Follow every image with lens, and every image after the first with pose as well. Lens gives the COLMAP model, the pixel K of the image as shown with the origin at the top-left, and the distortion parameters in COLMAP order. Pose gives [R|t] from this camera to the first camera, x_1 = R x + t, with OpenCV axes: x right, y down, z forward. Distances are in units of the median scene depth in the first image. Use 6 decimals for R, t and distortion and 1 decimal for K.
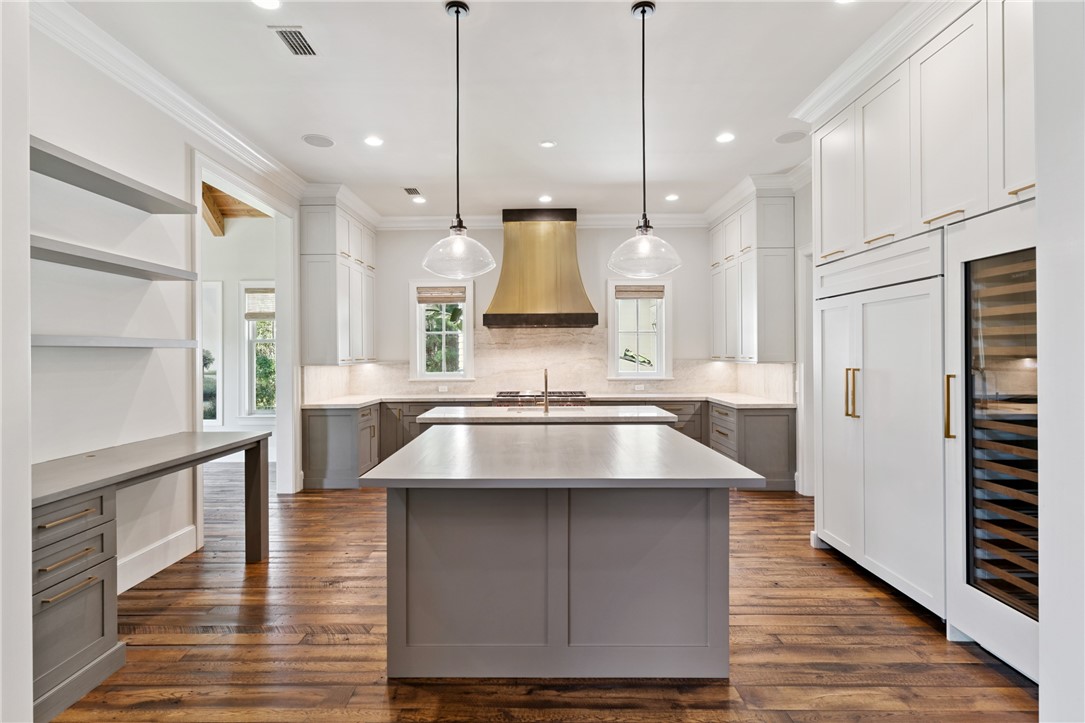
lens RADIAL K [[519.0, 0, 537.9], [0, 519.0, 353.2], [0, 0, 1]] dist [-0.000495, -0.000066]
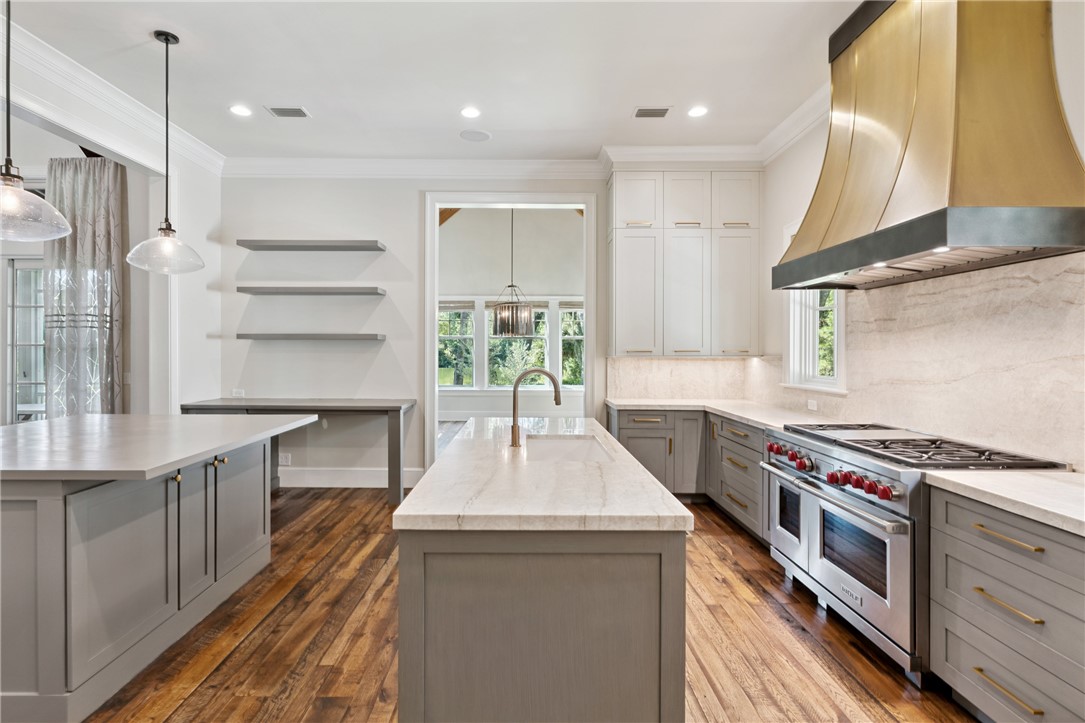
lens RADIAL K [[523.2, 0, 536.4], [0, 523.2, 353.7], [0, 0, 1]] dist [-0.000014, 0.000021]
pose [[0.019384, 0.013772, -0.999717, 0.387482], [-0.001742, 0.999904, 0.013741, 0.005060], [0.999811, 0.001475, 0.019406, 0.683982]]
